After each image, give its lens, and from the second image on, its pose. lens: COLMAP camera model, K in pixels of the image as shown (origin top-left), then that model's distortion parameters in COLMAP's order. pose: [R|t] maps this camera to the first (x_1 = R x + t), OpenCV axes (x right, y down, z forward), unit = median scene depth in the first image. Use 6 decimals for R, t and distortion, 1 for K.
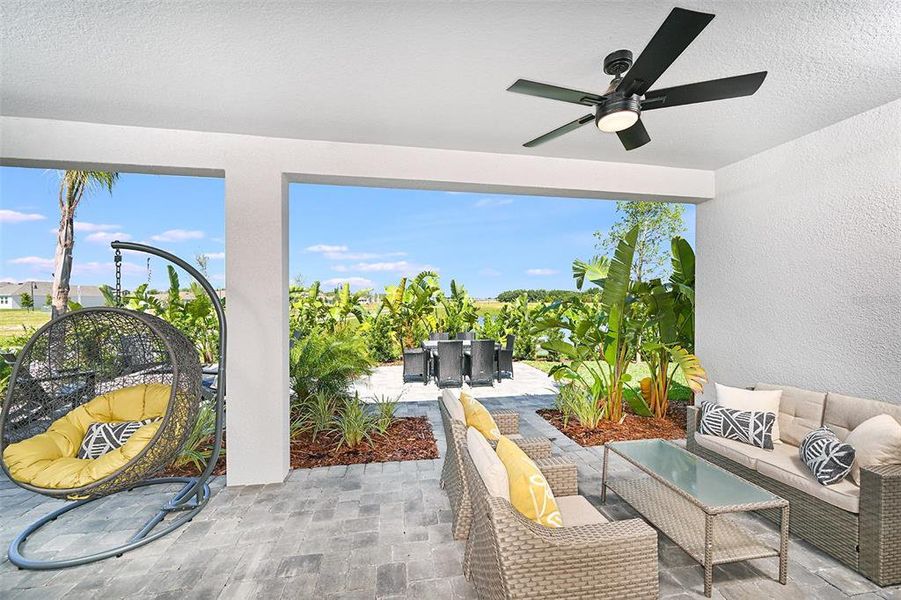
lens RADIAL K [[363.7, 0, 451.2], [0, 363.7, 300.2], [0, 0, 1]] dist [0.001098, 0.000068]
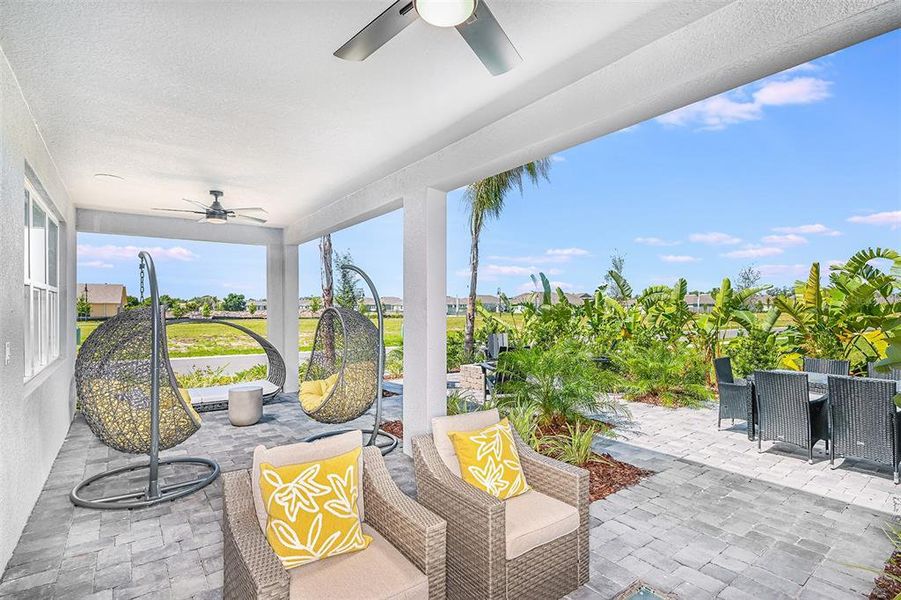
lens RADIAL K [[451.6, 0, 450.0], [0, 451.6, 304.0], [0, 0, 1]] dist [0.001149, 0.000044]
pose [[0.426141, -0.009311, -0.904609, 0.383648], [0.005629, 0.999955, -0.007641, 0.006756], [0.904639, -0.001836, 0.426174, 0.215281]]
